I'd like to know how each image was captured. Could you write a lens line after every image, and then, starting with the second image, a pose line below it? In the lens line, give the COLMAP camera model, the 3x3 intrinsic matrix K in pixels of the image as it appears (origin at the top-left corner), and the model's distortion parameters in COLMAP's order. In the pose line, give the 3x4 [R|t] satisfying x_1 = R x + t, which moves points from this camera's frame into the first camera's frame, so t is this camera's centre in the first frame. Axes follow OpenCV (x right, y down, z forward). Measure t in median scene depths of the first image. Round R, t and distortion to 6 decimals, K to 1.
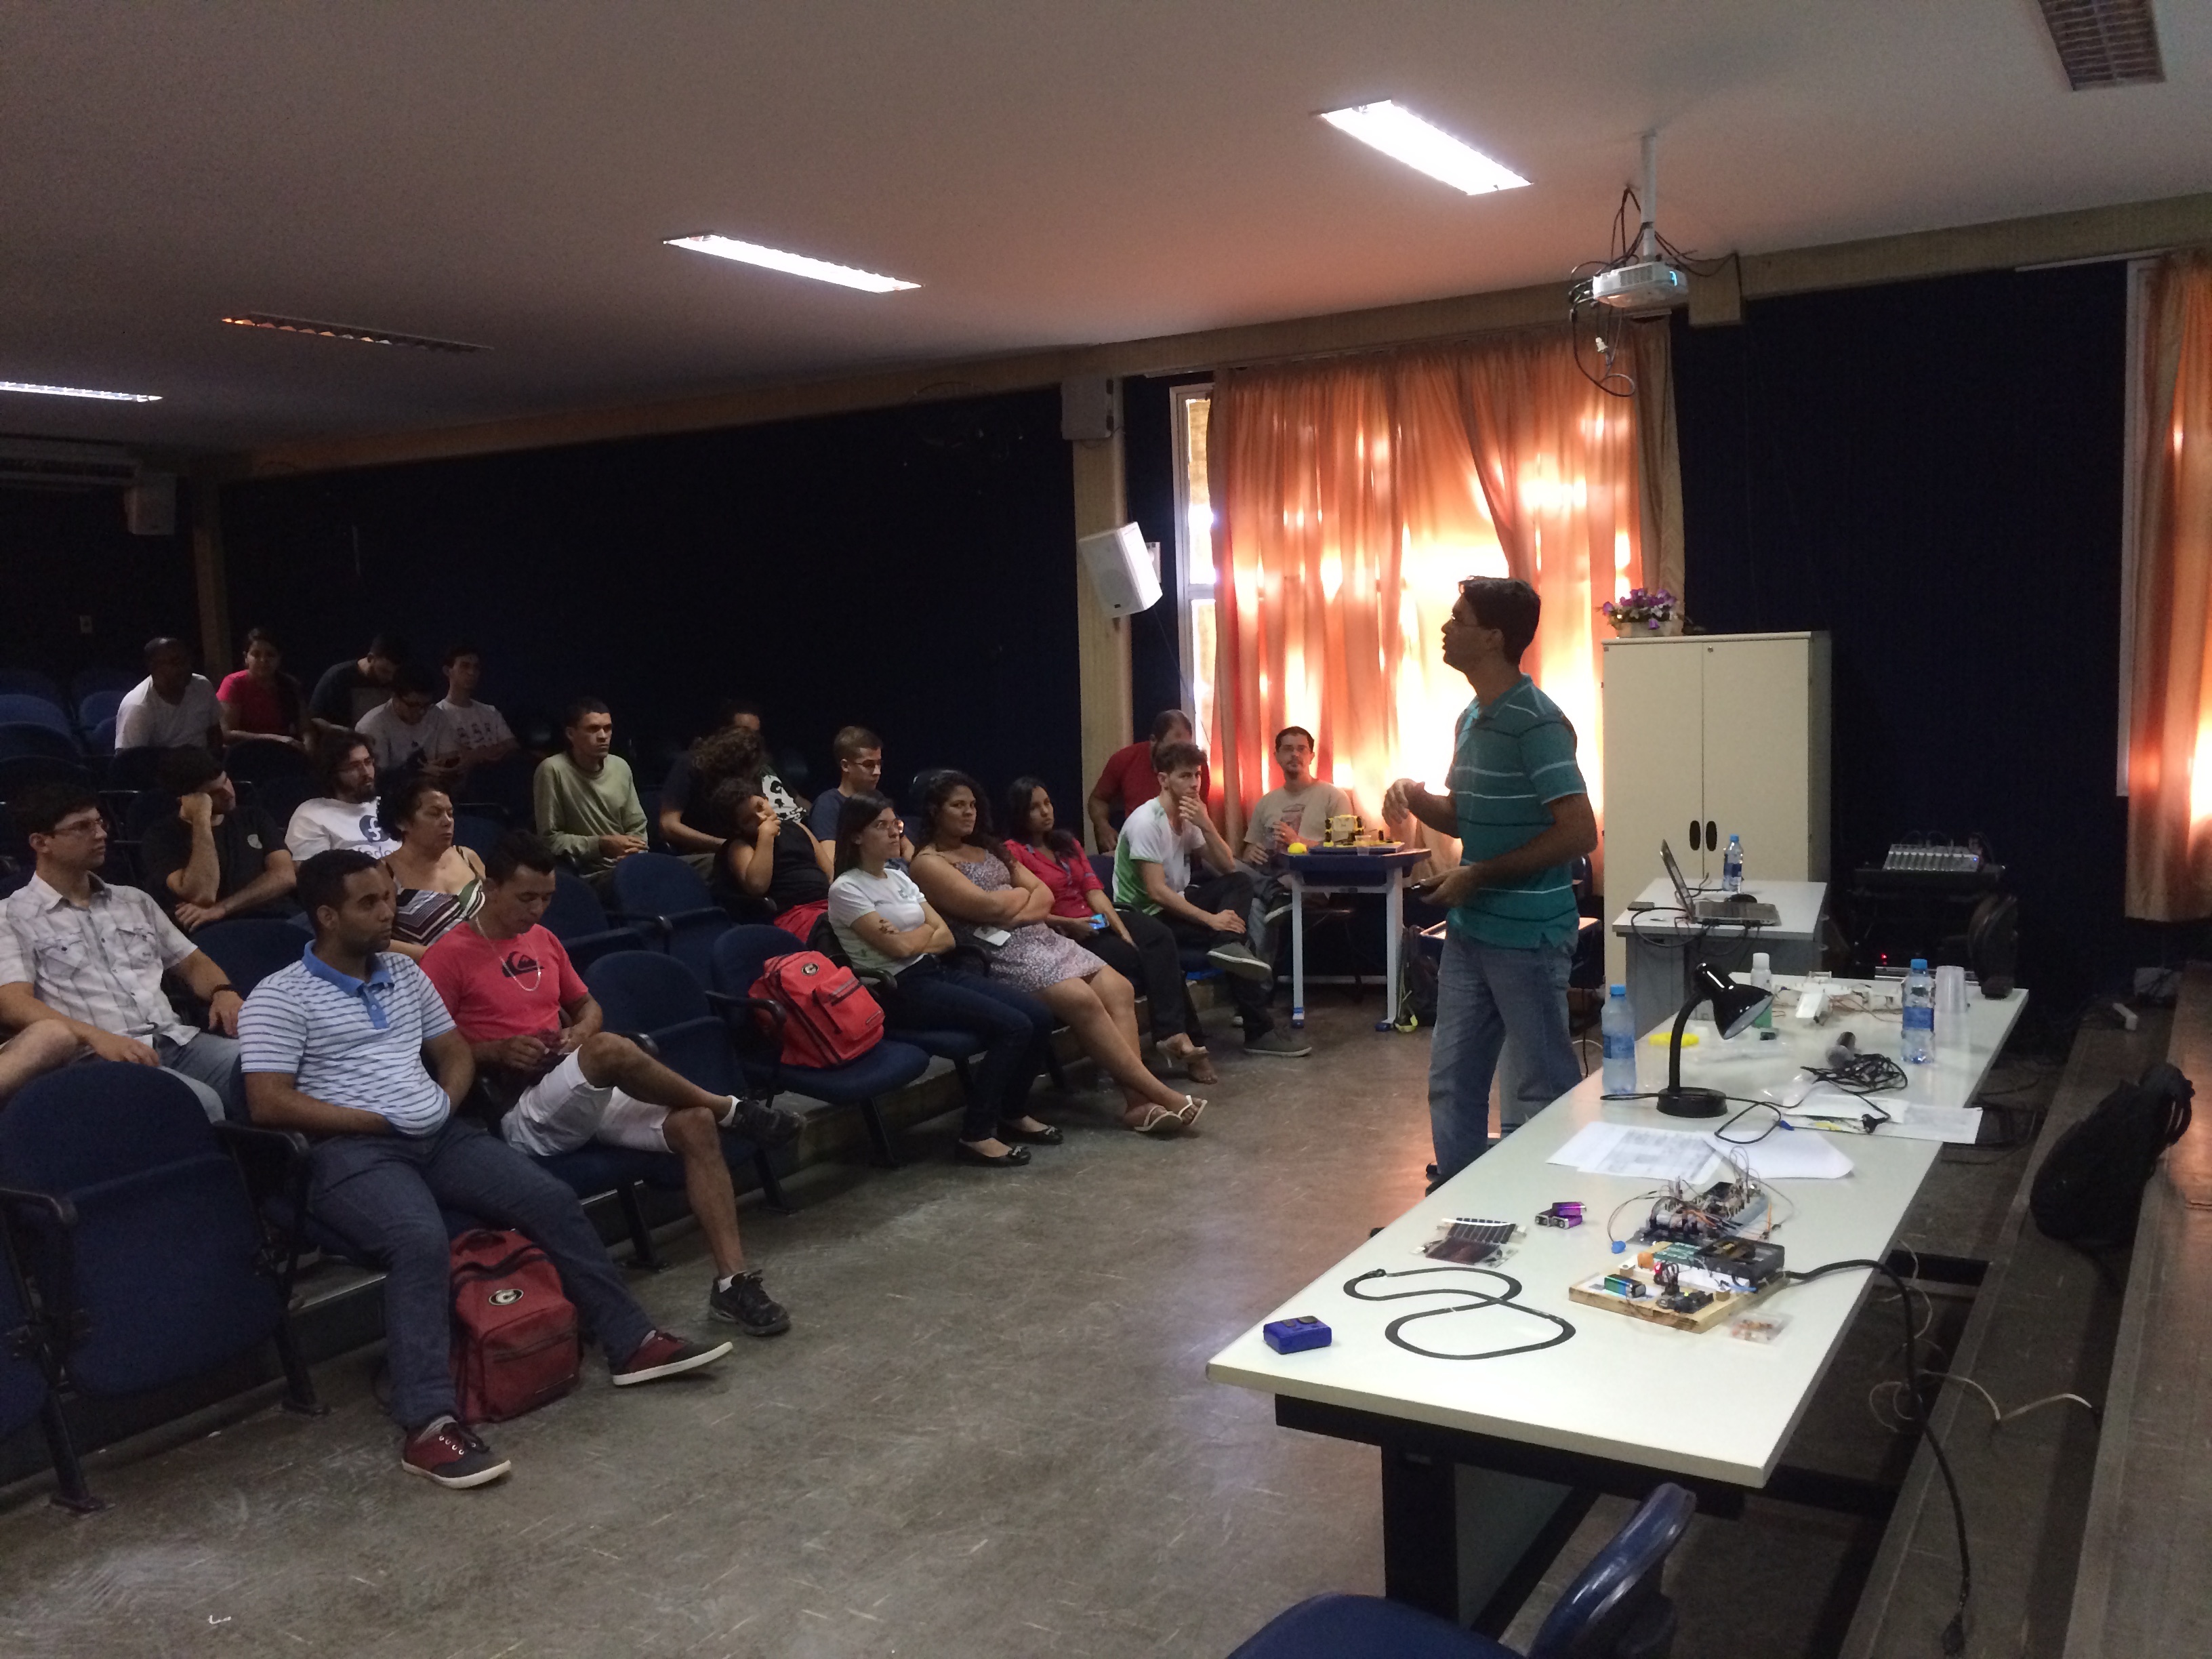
lens RADIAL K [[1878.3, 0, 1106.0], [0, 1878.3, 829.5], [0, 0, 1]] dist [0.068554, -0.076690]
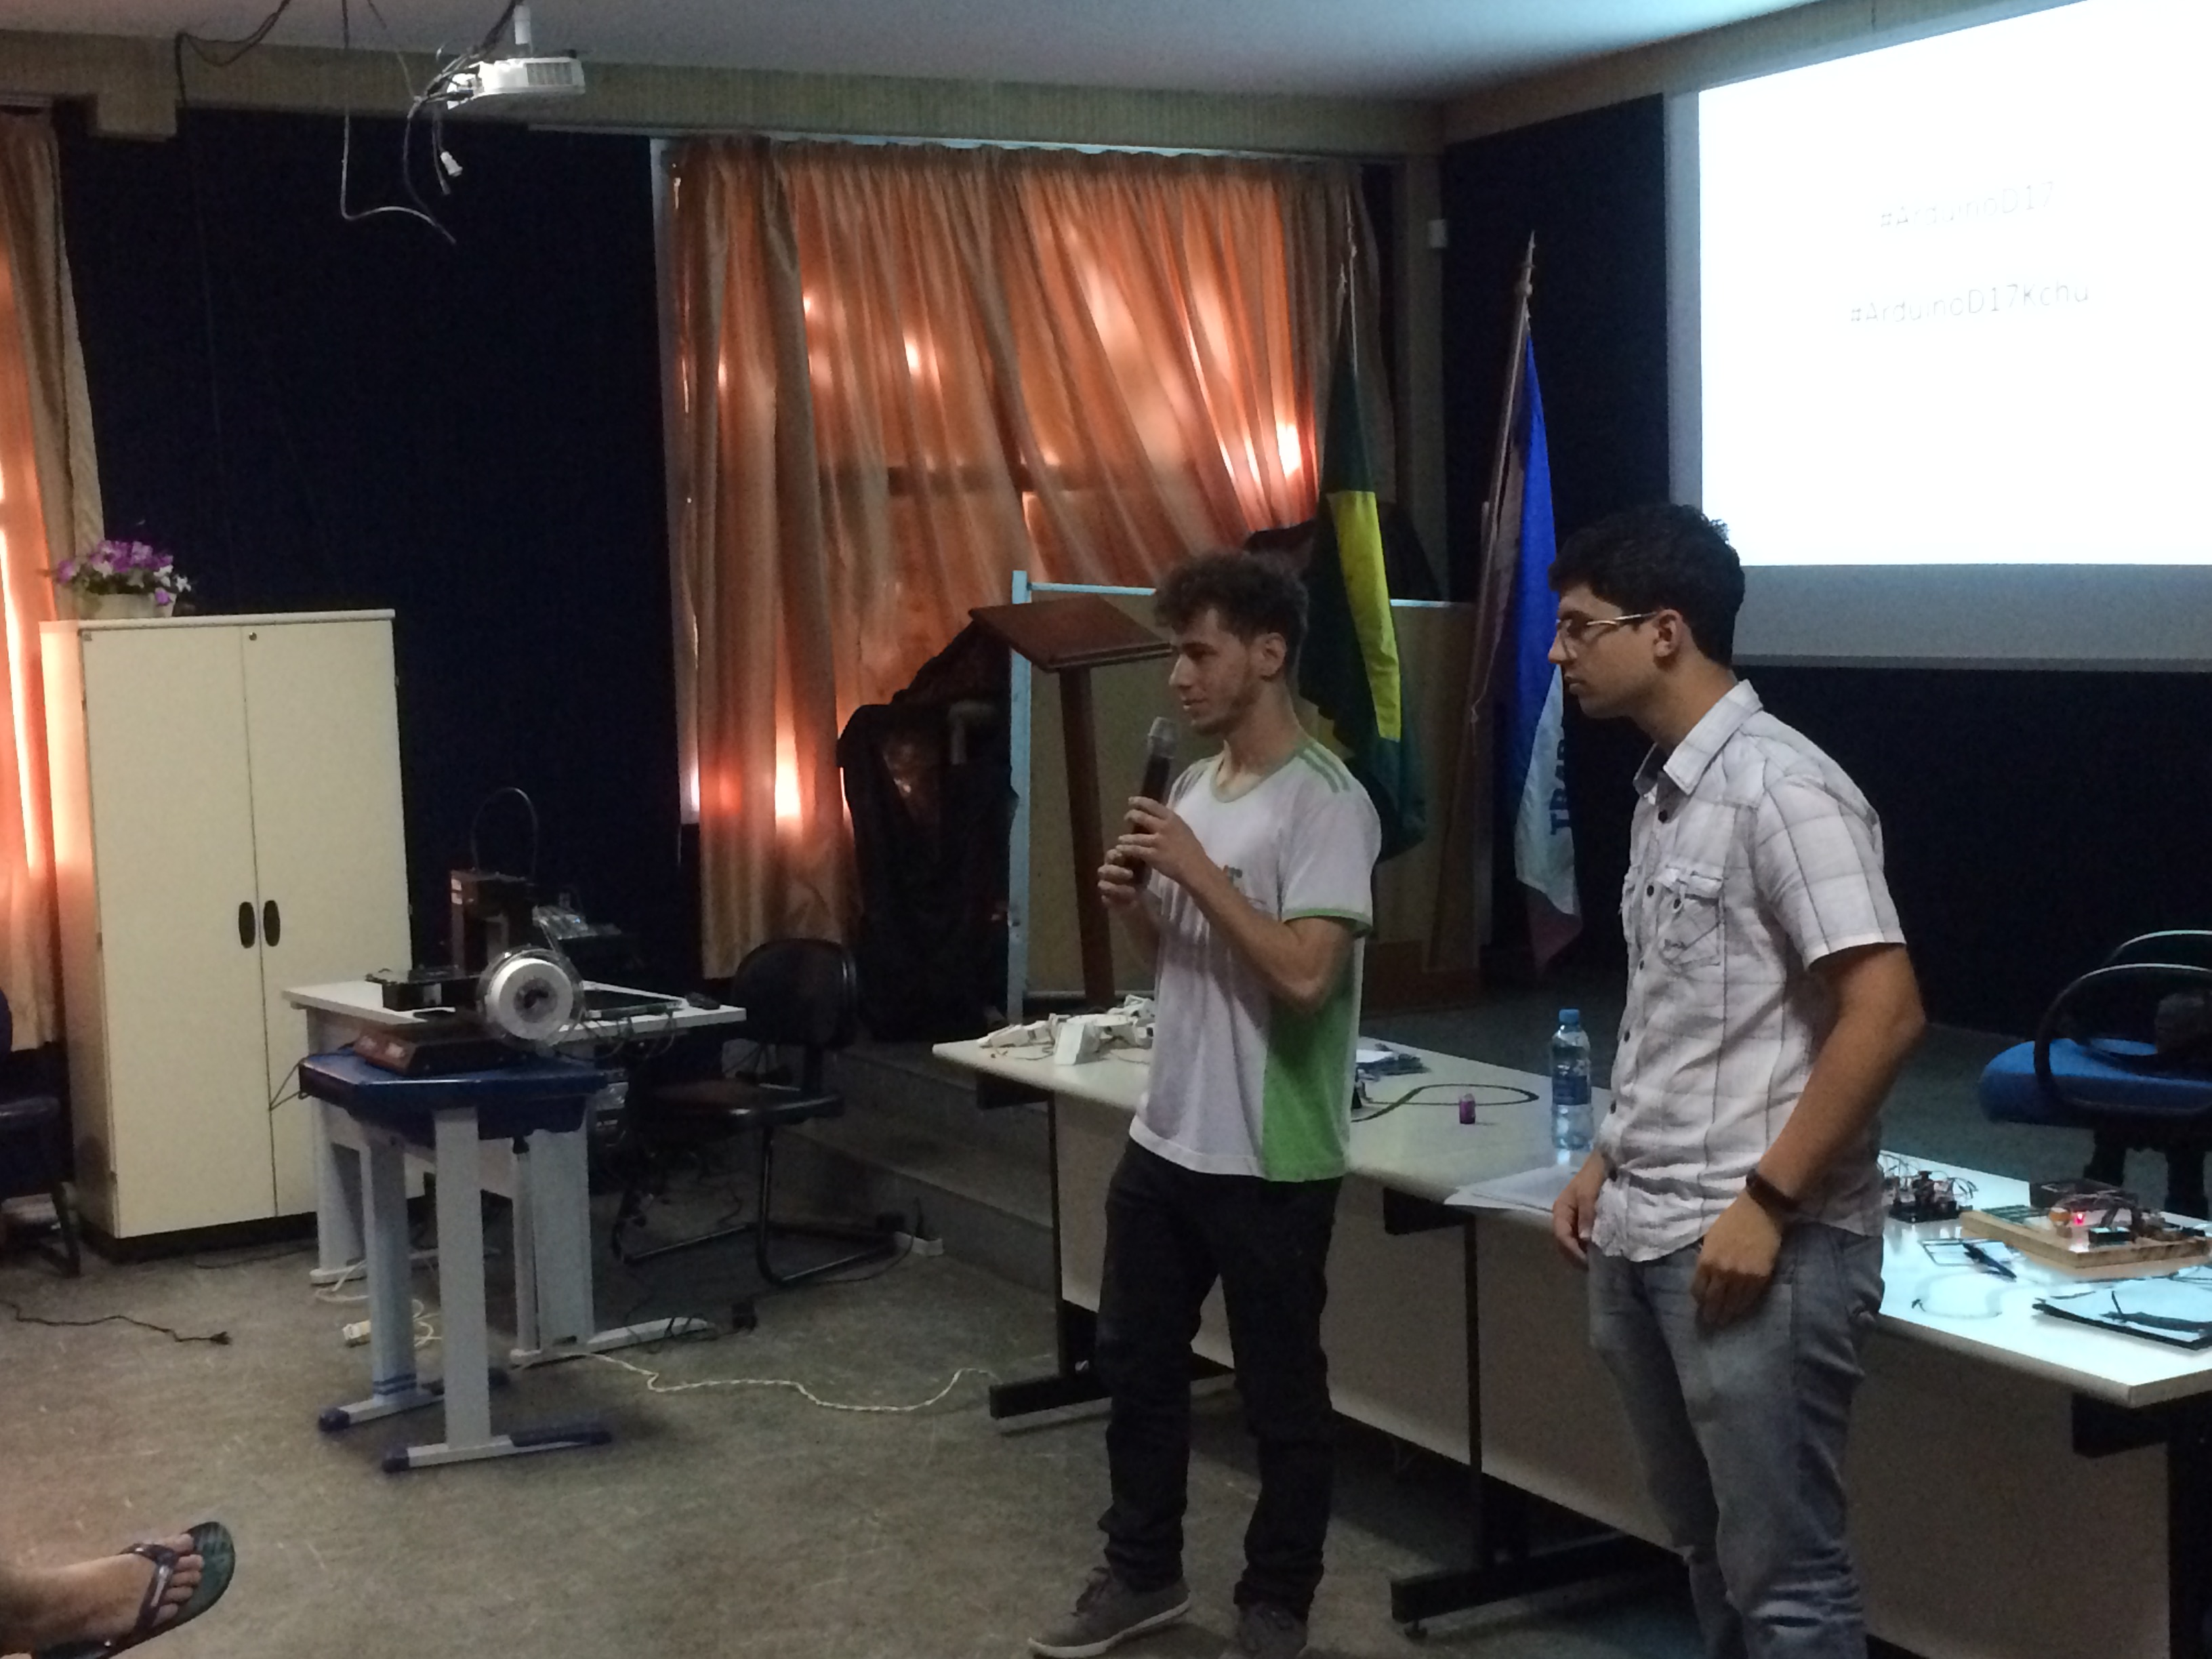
lens RADIAL K [[3057.3, 0, 1106.0], [0, 3057.3, 829.5], [0, 0, 1]] dist [0.034580, 0.025635]
pose [[0.497966, -0.059650, 0.865143, -0.410192], [0.102765, 0.994661, 0.009430, -0.008257], [-0.861086, 0.084211, 0.501437, 0.204427]]
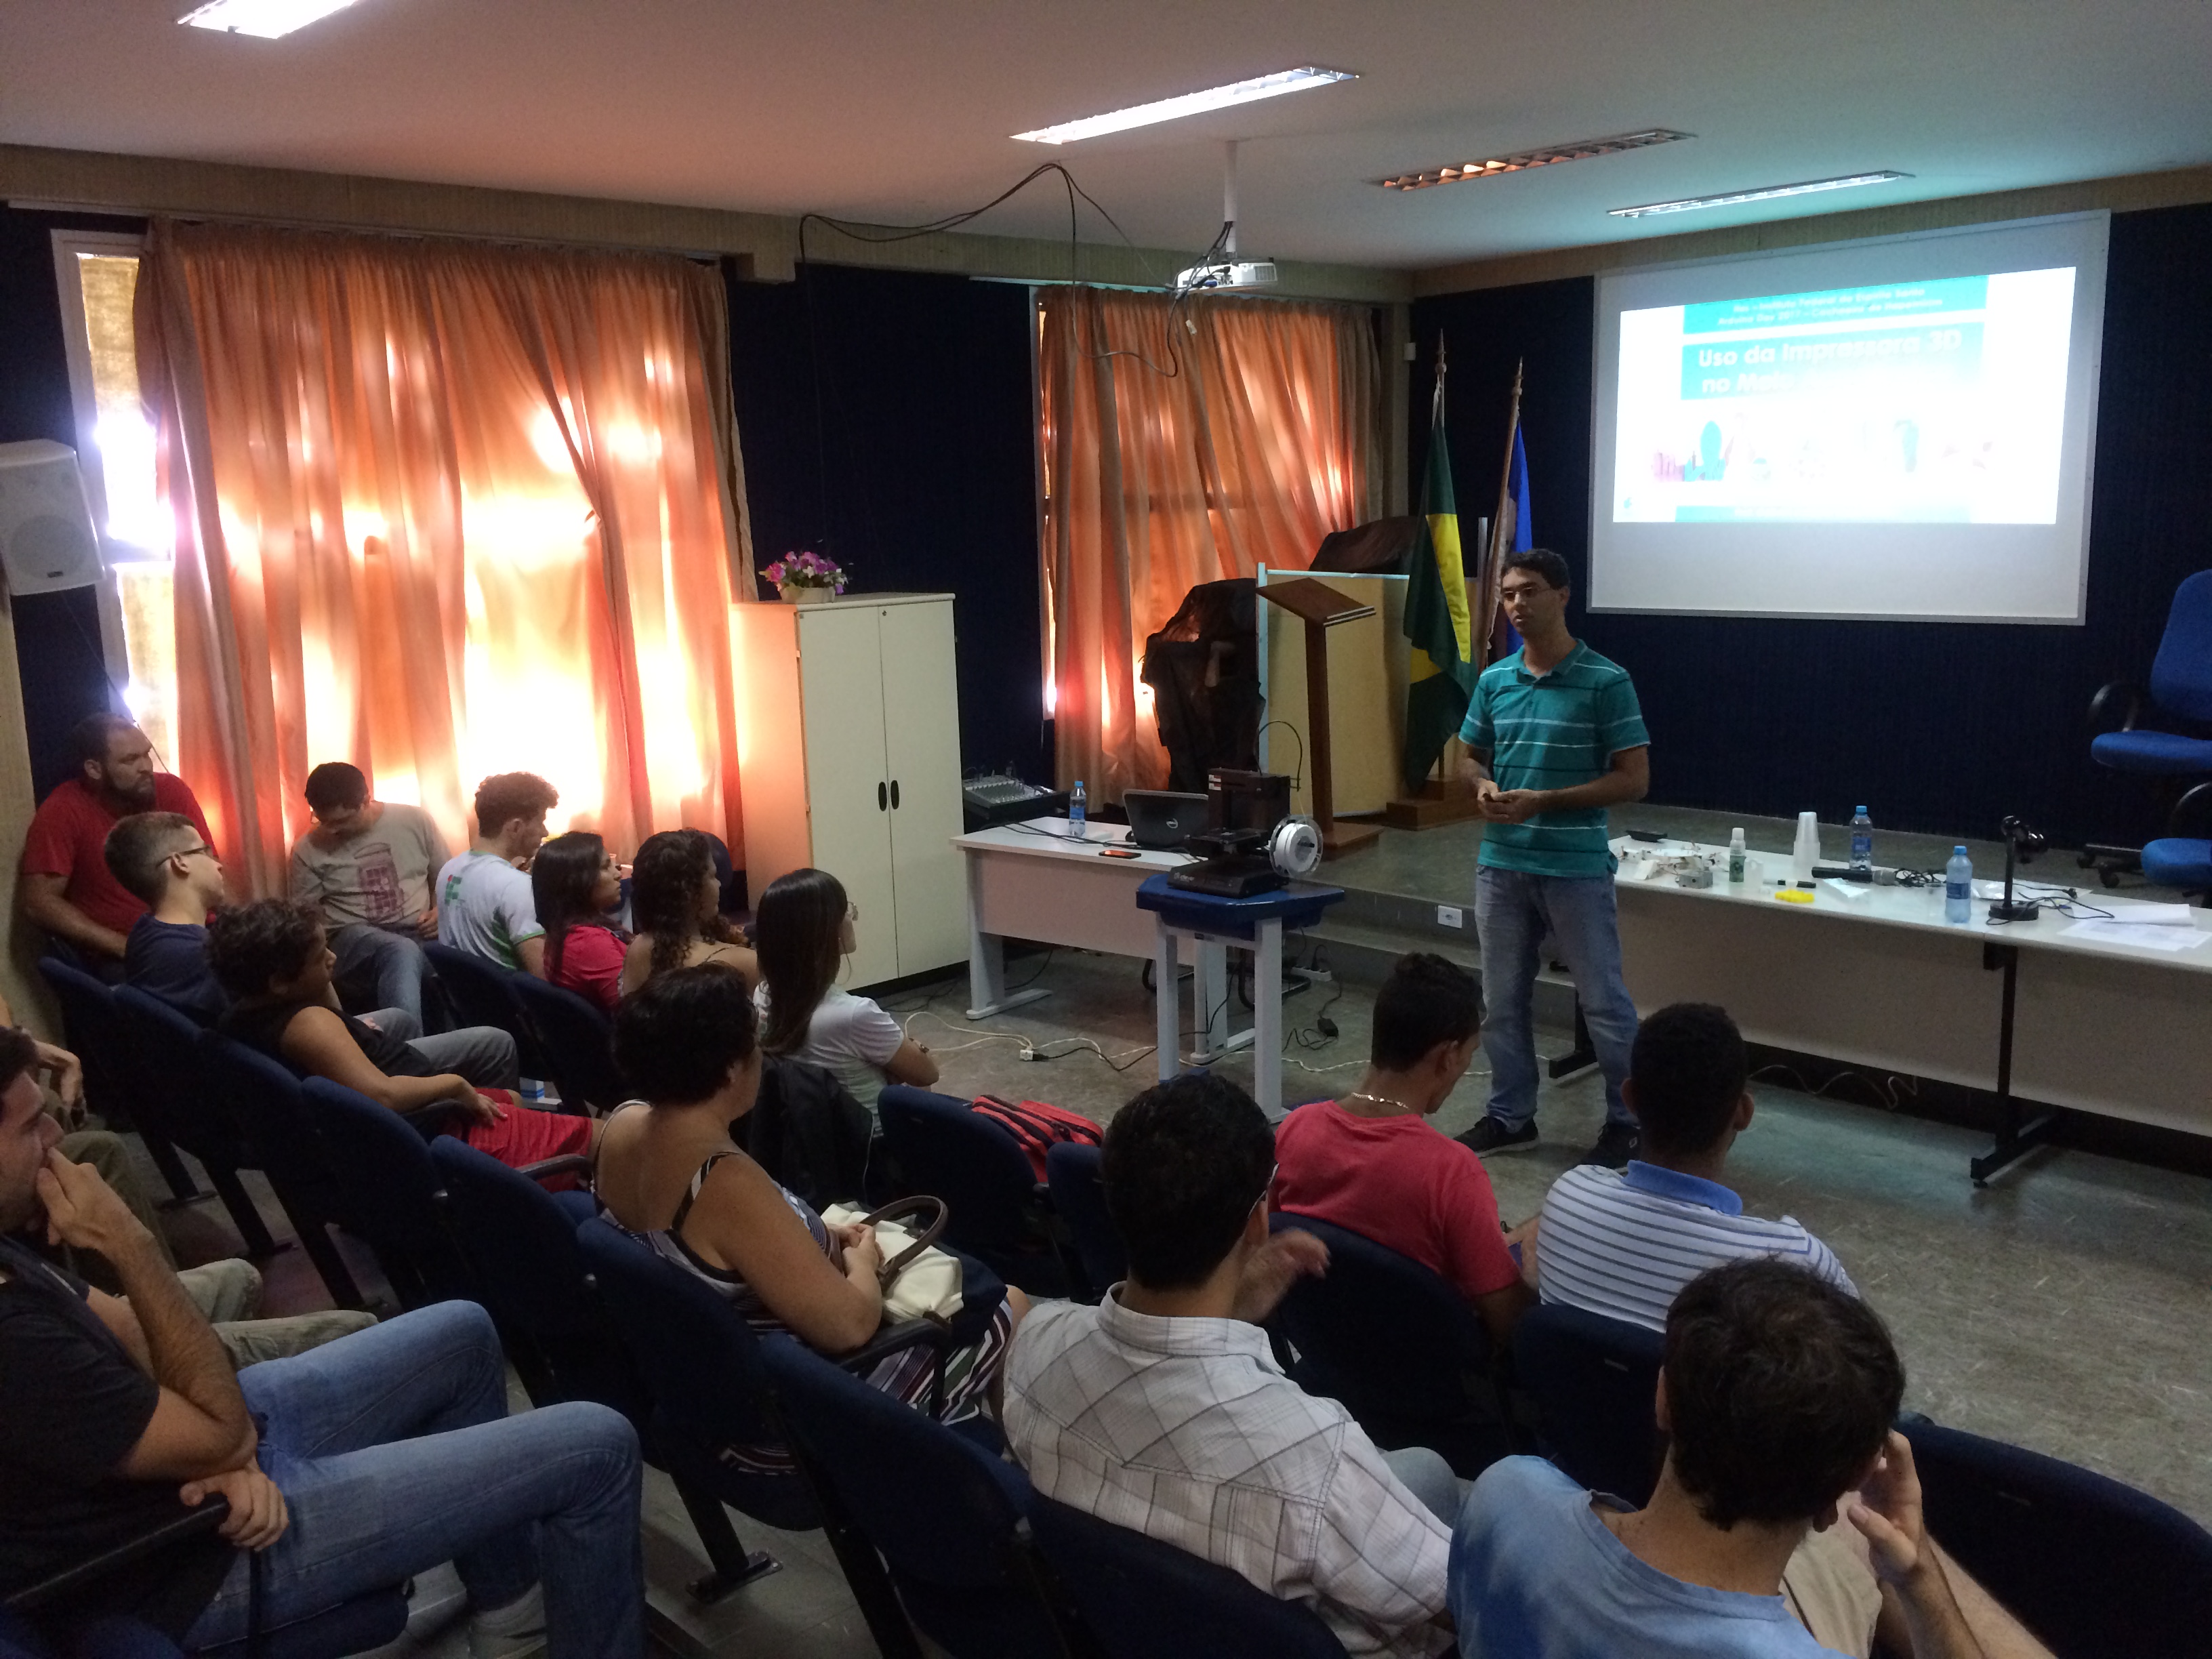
lens RADIAL K [[1878.3, 0, 1106.0], [0, 1878.3, 829.5], [0, 0, 1]] dist [0.068554, -0.076690]
pose [[0.259020, -0.147203, 0.954589, -0.578779], [0.114038, 0.986066, 0.121114, -0.081518], [-0.959116, 0.077488, 0.272197, 0.563307]]
